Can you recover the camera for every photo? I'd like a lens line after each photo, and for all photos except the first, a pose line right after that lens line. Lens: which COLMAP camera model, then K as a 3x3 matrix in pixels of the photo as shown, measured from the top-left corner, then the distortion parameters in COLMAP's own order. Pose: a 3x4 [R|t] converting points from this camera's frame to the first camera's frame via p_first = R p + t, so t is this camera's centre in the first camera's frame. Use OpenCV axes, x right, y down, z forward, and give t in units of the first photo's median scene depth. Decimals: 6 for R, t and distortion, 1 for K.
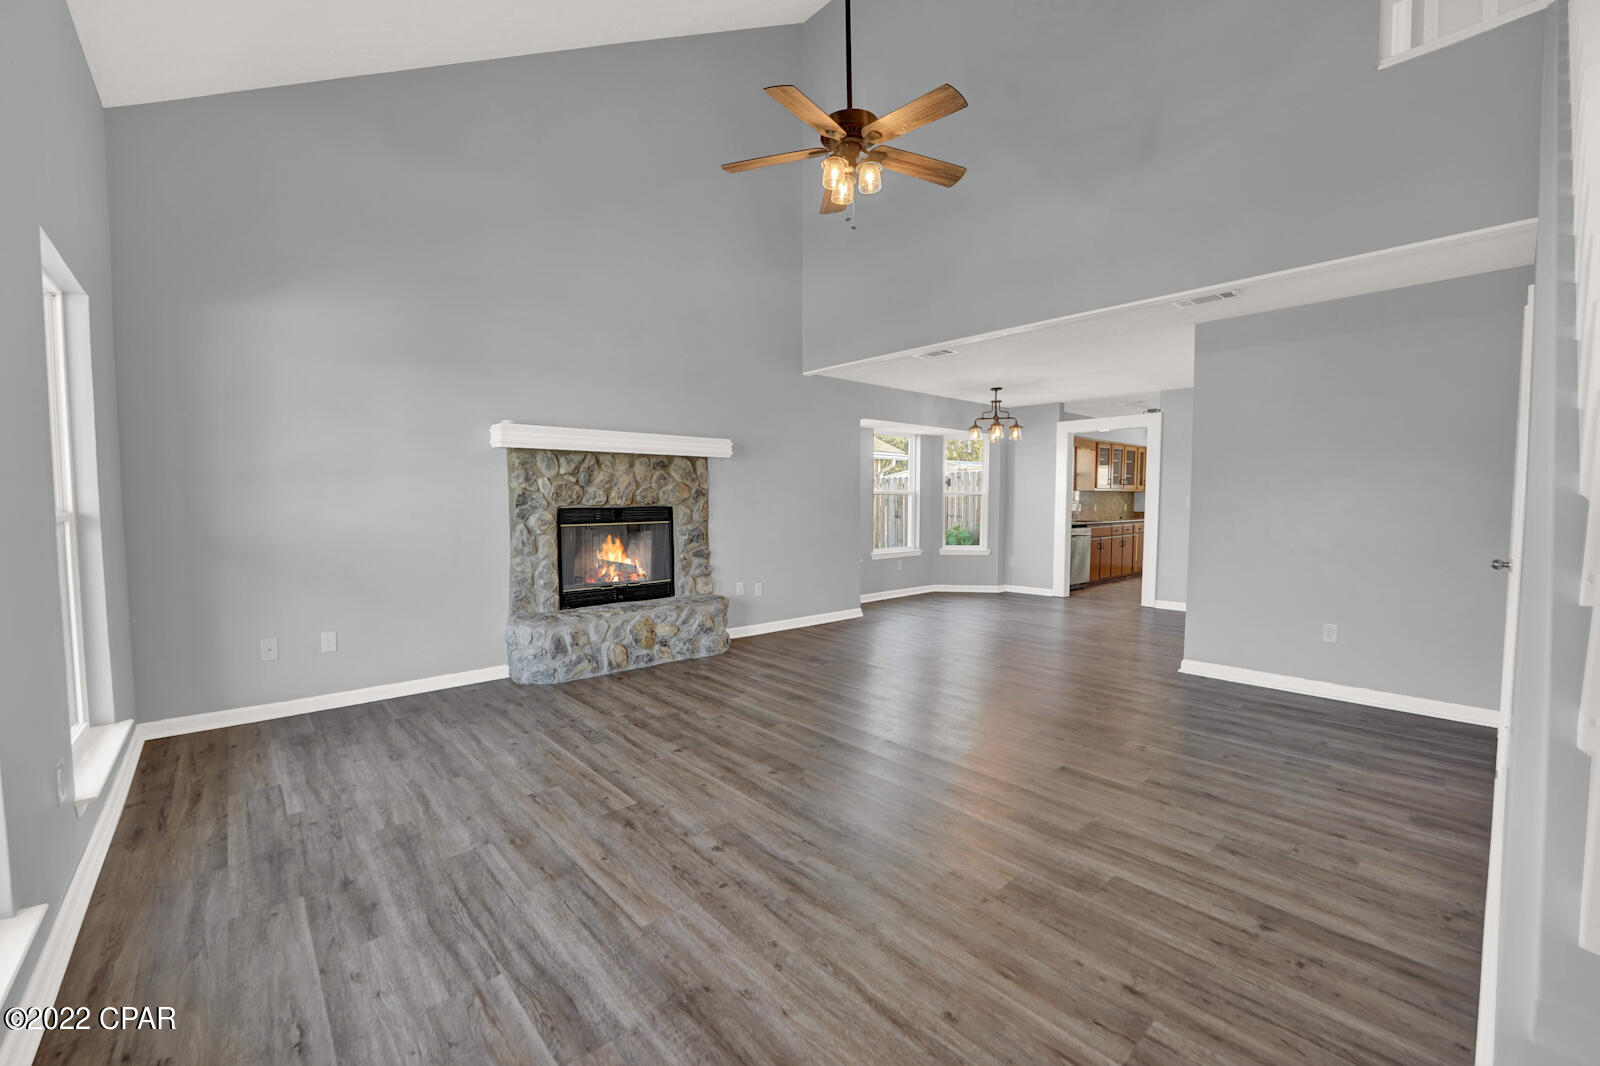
lens RADIAL K [[648.6, 0, 793.2], [0, 648.6, 538.8], [0, 0, 1]] dist [-0.028067, 0.003043]
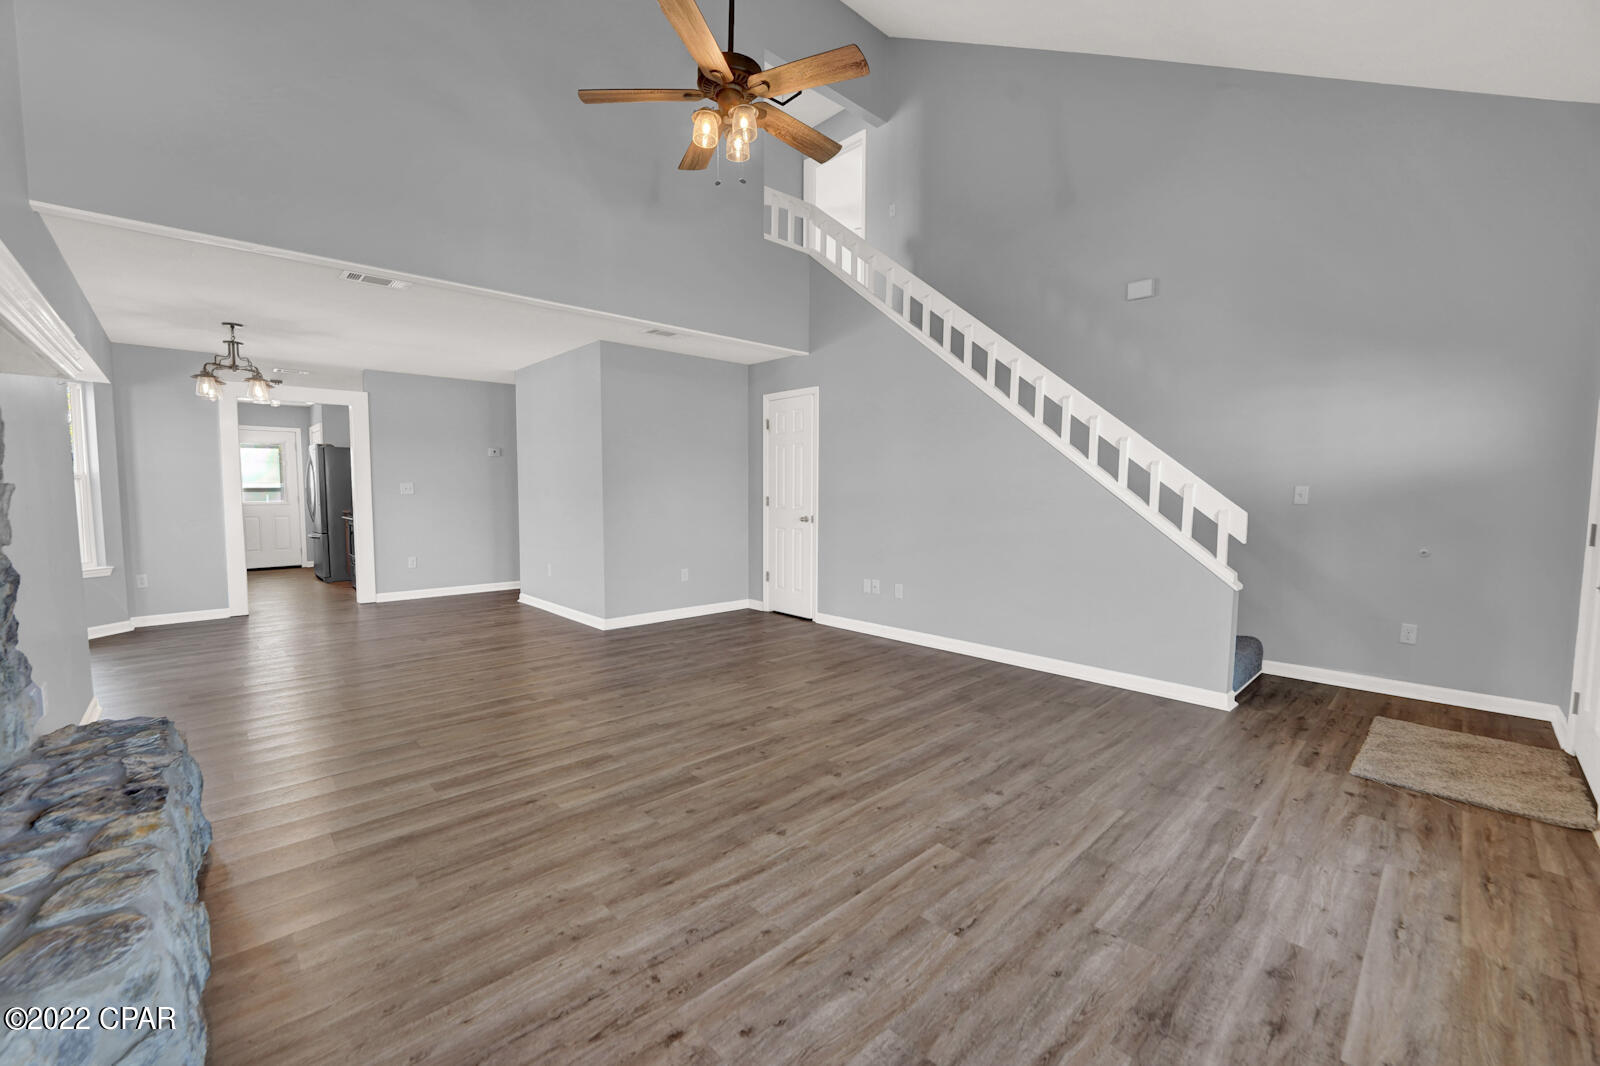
lens RADIAL K [[648.6, 0, 786.3], [0, 648.6, 536.8], [0, 0, 1]] dist [-0.028067, 0.003043]
pose [[-0.025882, -0.073598, 0.996952, -0.725367], [0.056405, 0.995590, 0.074961, -0.046476], [-0.998072, 0.058174, -0.021617, 0.822936]]
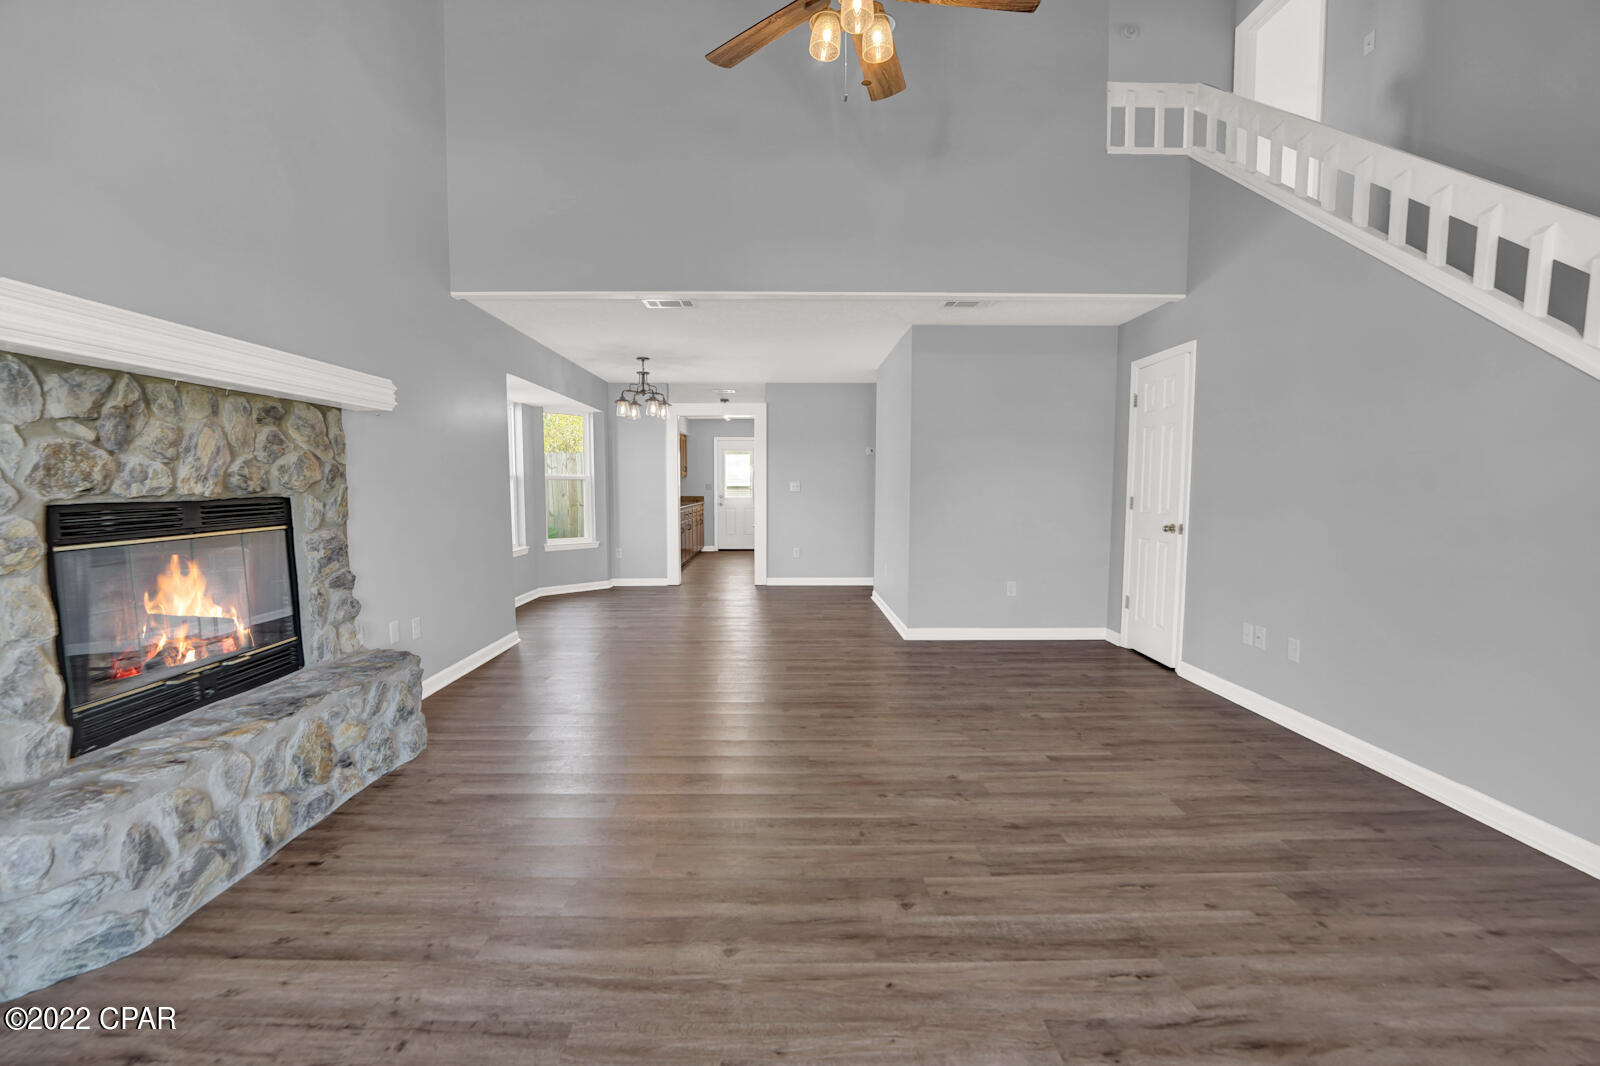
lens RADIAL K [[648.6, 0, 787.5], [0, 648.6, 536.9], [0, 0, 1]] dist [-0.028067, 0.003043]
pose [[0.656554, -0.059045, 0.751965, -0.437179], [0.044714, 0.998225, 0.039342, -0.028370], [-0.752953, 0.007793, 0.658028, 0.508385]]
